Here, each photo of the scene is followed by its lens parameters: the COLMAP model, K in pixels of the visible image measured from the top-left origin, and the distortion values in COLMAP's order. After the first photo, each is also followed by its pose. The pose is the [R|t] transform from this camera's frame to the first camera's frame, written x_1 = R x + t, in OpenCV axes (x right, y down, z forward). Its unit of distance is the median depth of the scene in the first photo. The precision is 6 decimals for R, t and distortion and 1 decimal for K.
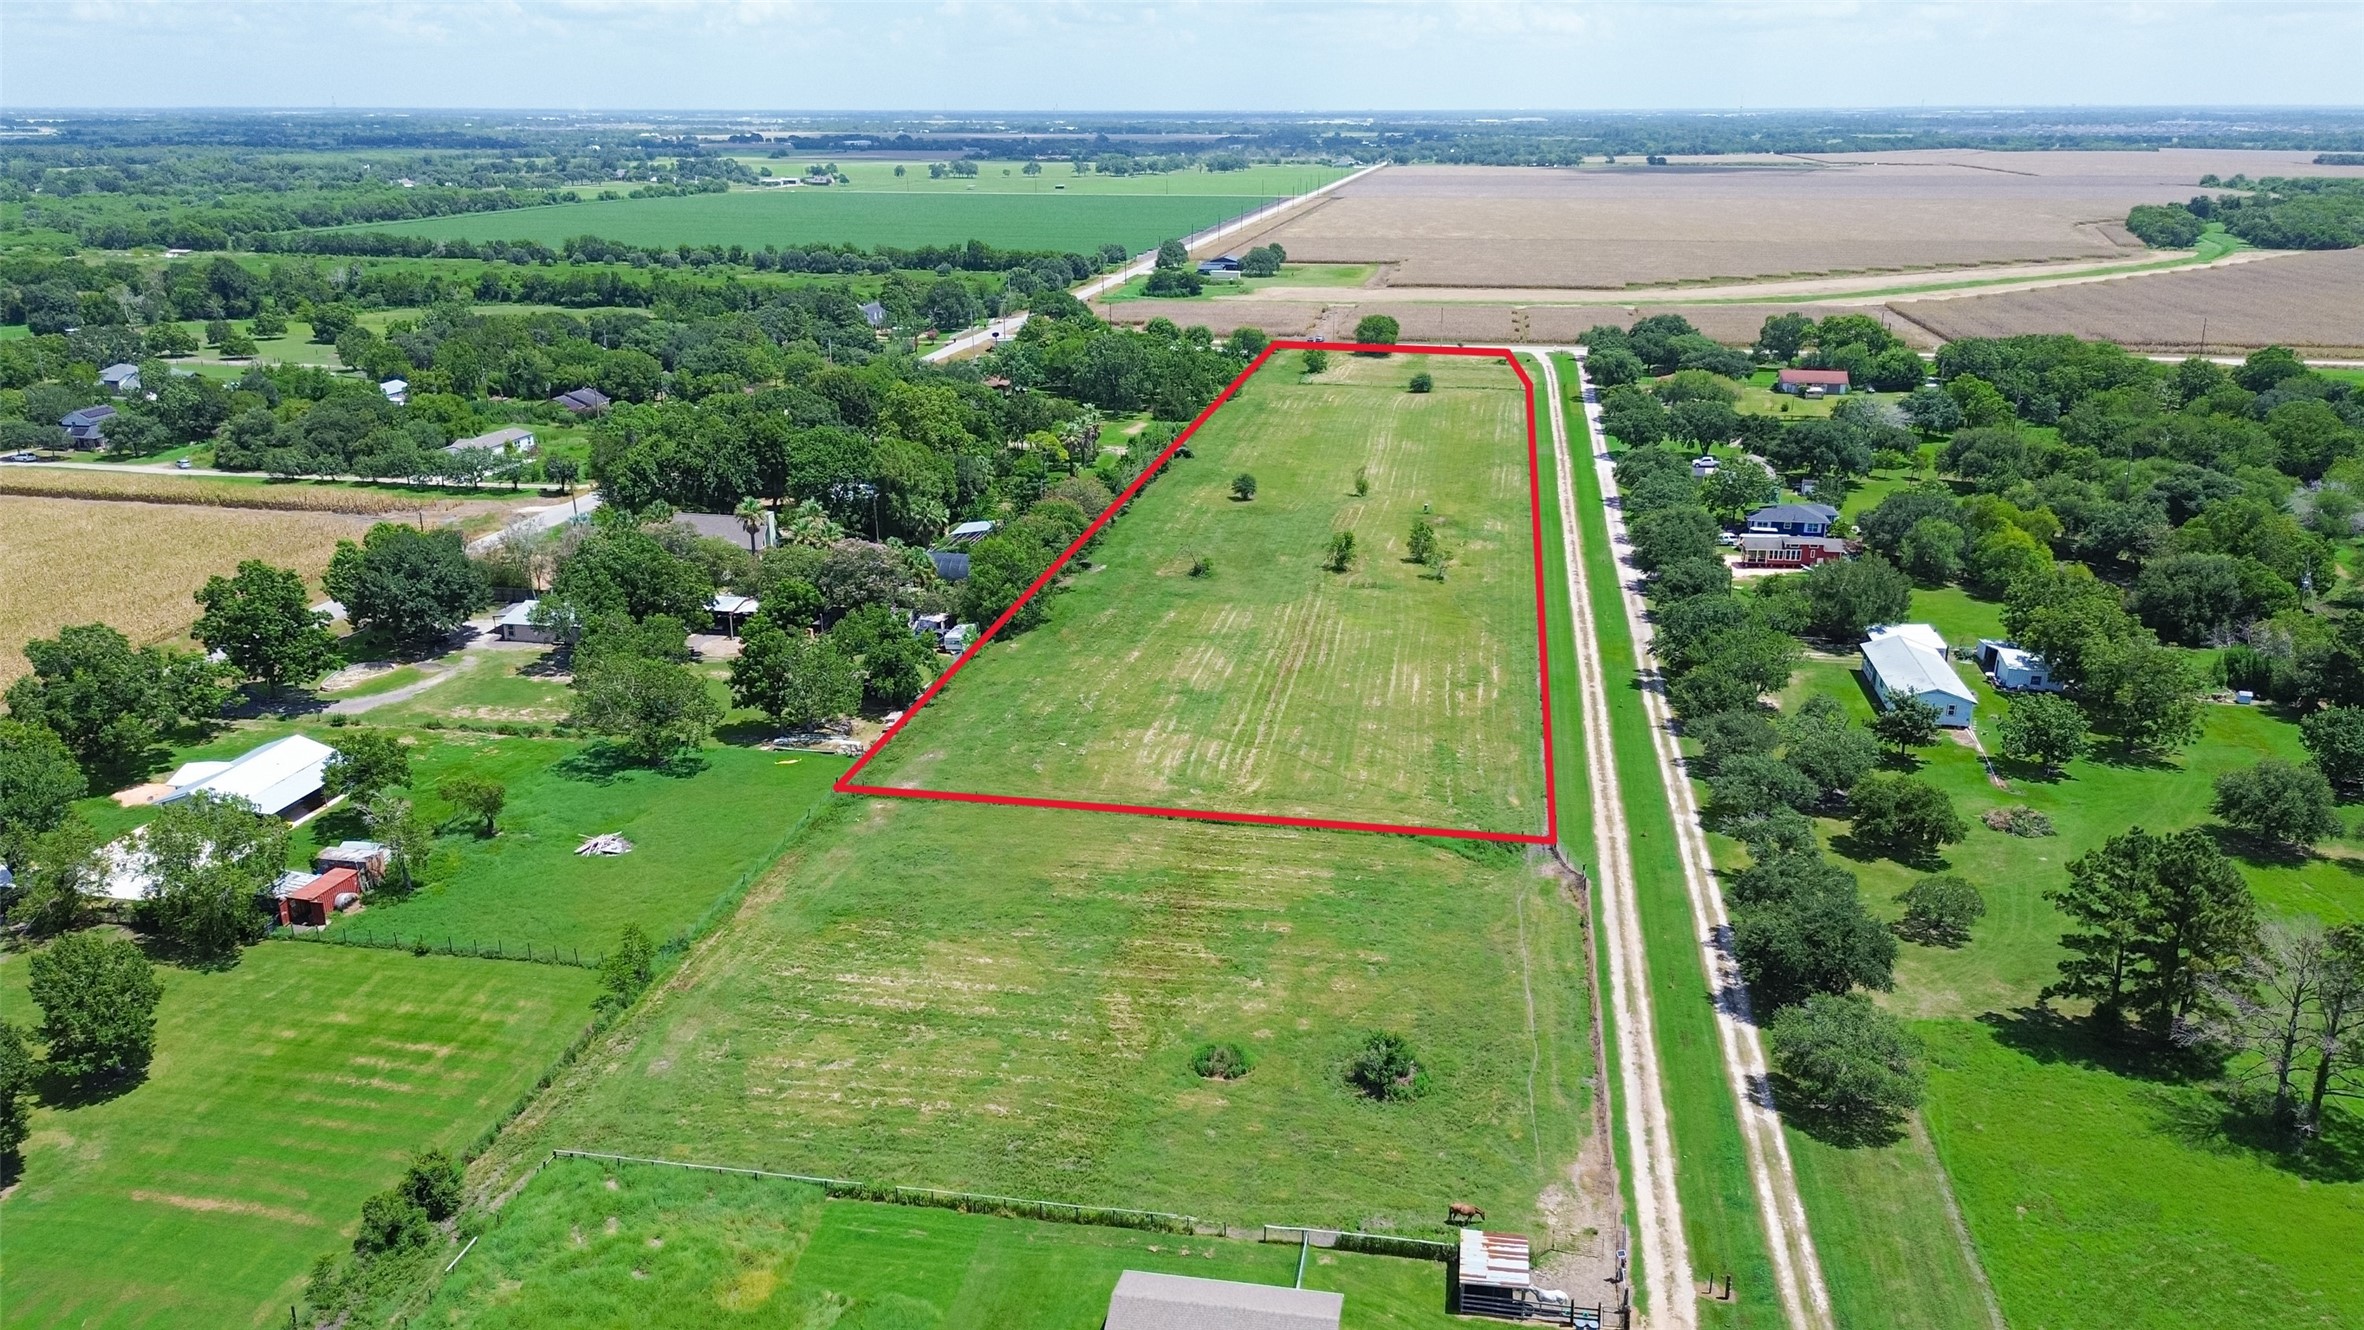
lens RADIAL K [[1667.7, 0, 1187.5], [0, 1667.7, 658.2], [0, 0, 1]] dist [0.065276, -0.066142]
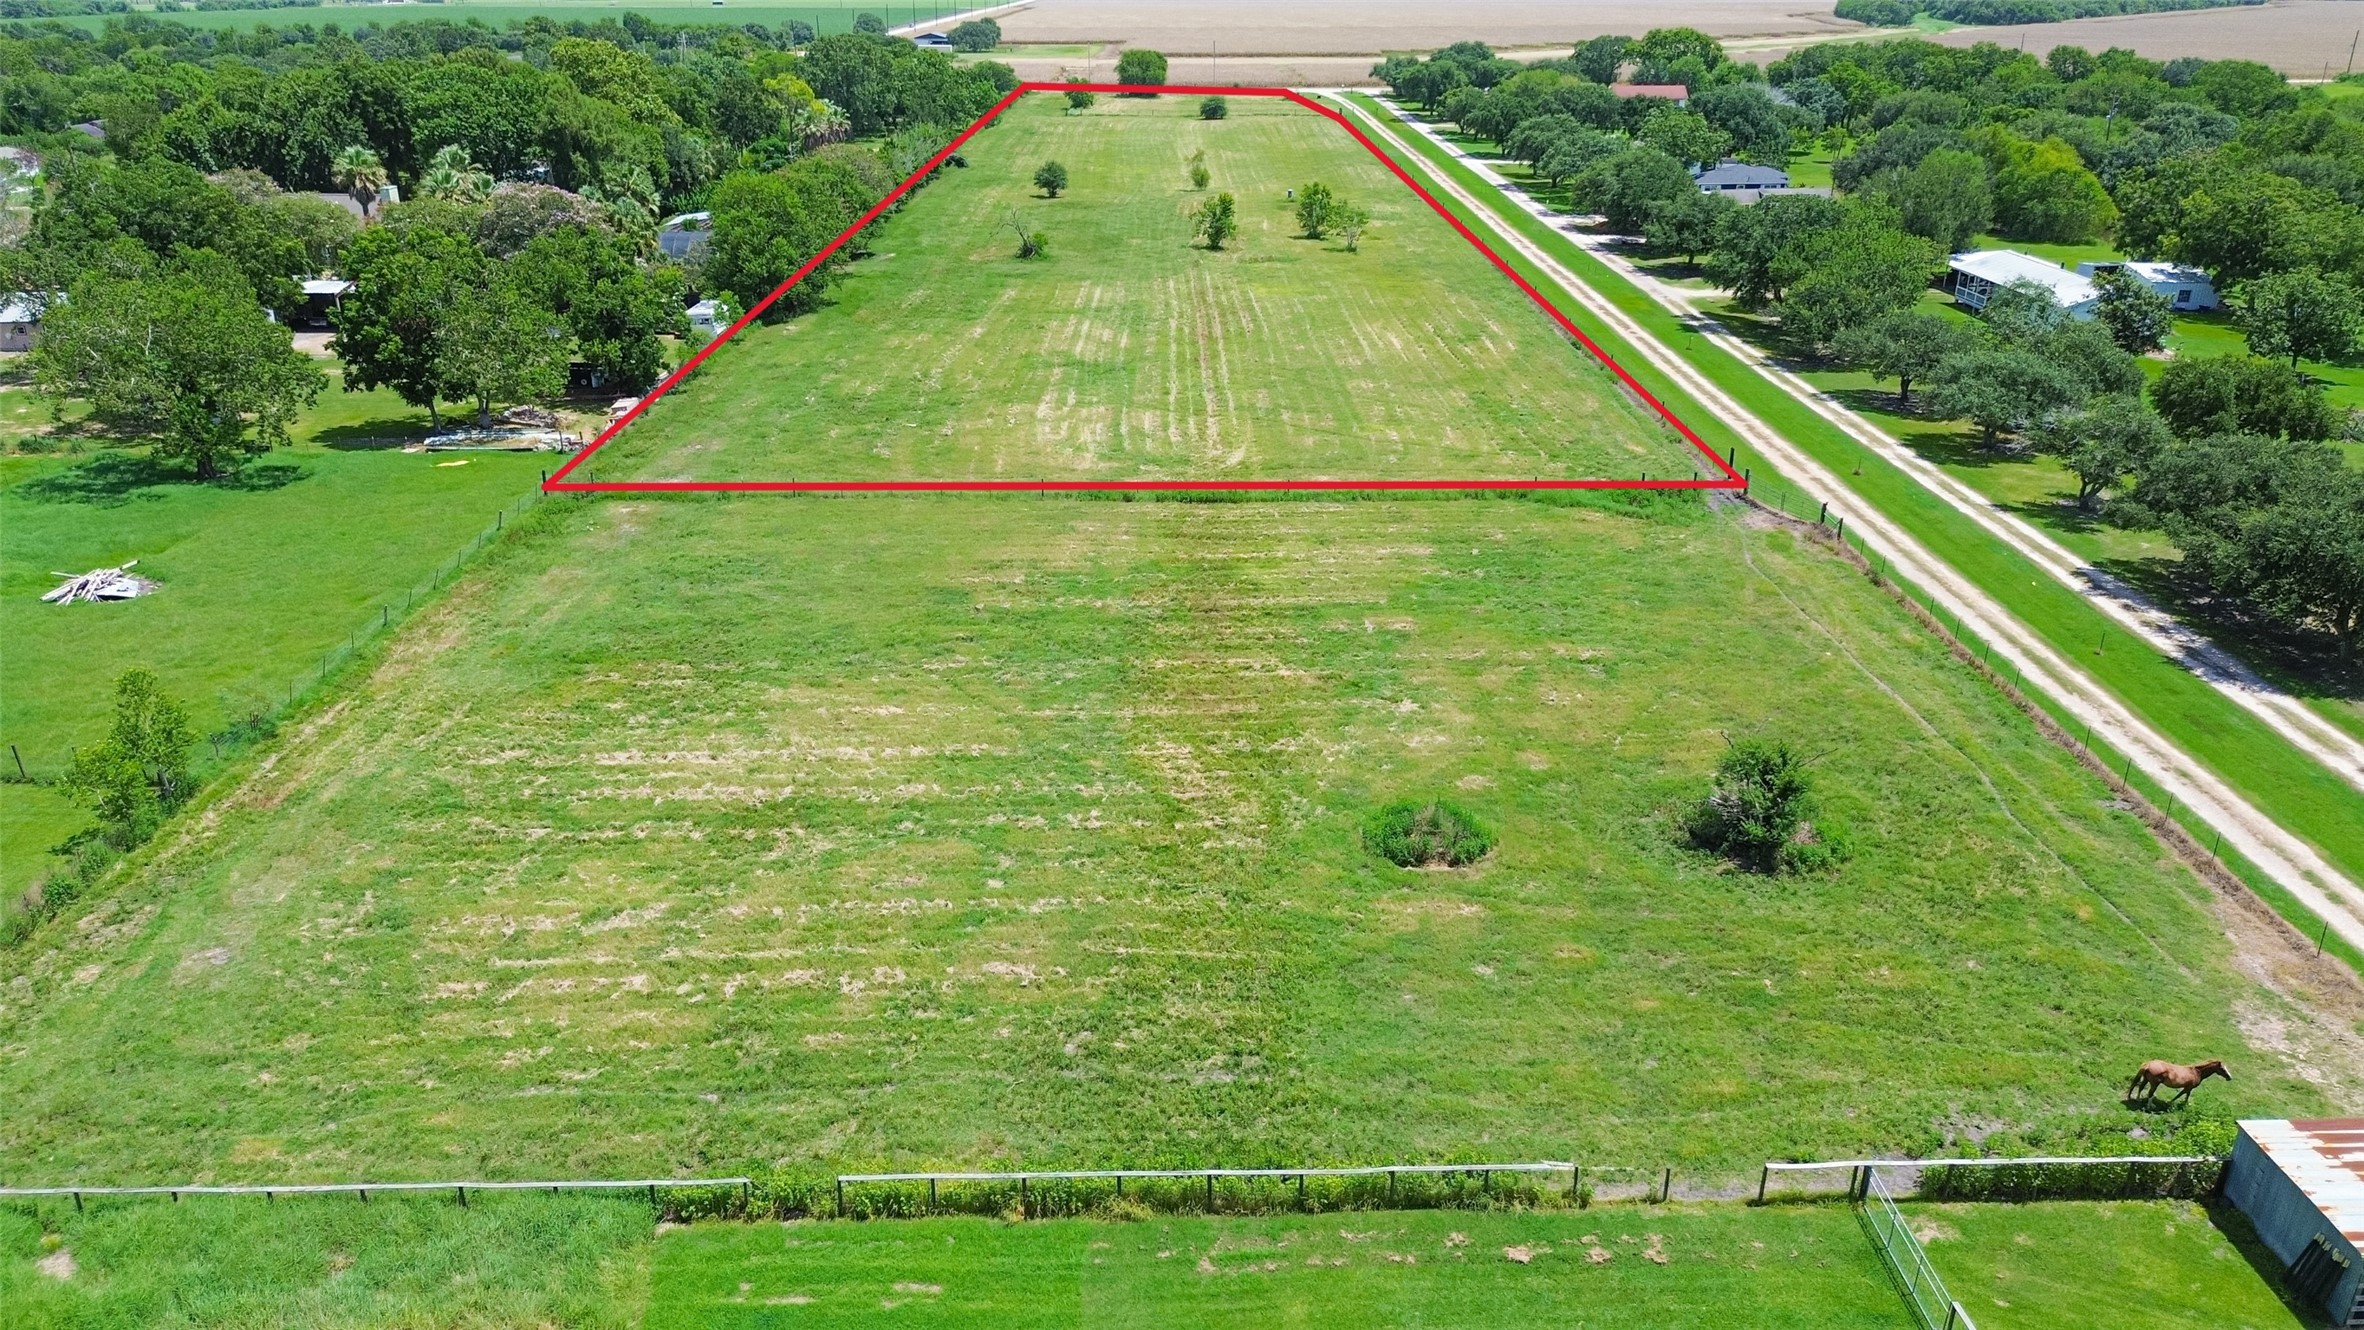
lens RADIAL K [[1667.7, 0, 1182.4], [0, 1667.7, 669.6], [0, 0, 1]] dist [0.065276, -0.066142]
pose [[0.982733, -0.074325, 0.169446, -0.083608], [0.060560, 0.994538, 0.085012, 0.091327], [-0.174839, -0.073282, 0.981866, 0.332289]]
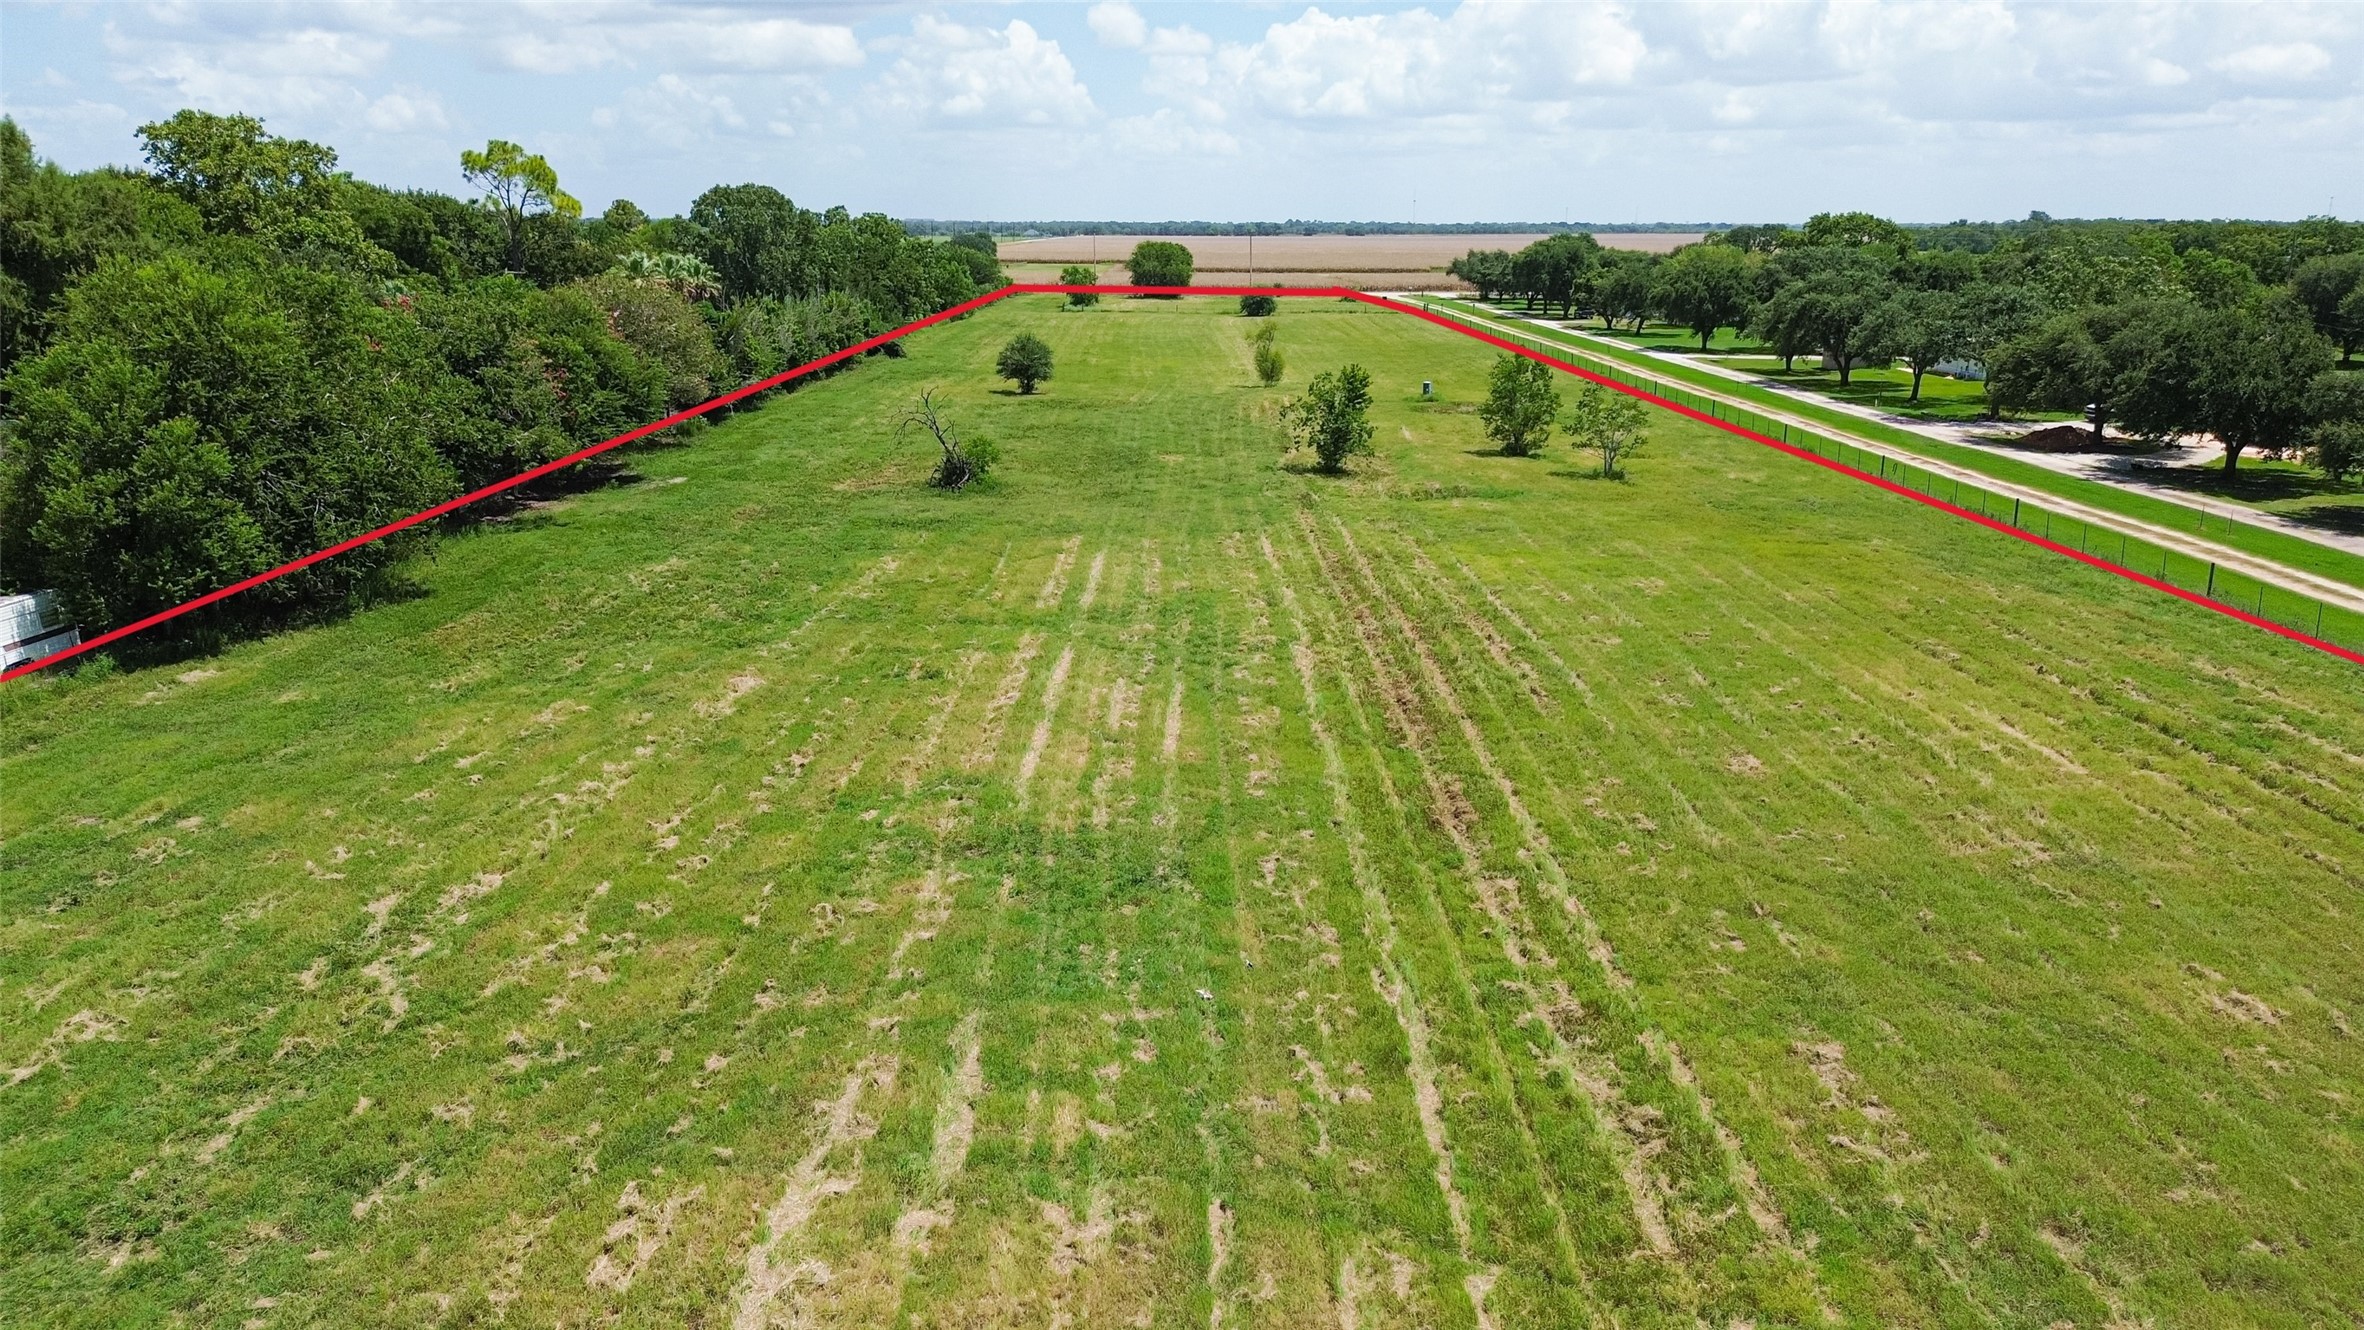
lens RADIAL K [[1667.7, 0, 1170.1], [0, 1667.7, 660.8], [0, 0, 1]] dist [0.065276, -0.066142]
pose [[0.984497, -0.041471, 0.170428, -0.013747], [0.052019, 0.996966, -0.057897, 0.011992], [-0.167509, 0.065865, 0.983668, 0.837219]]
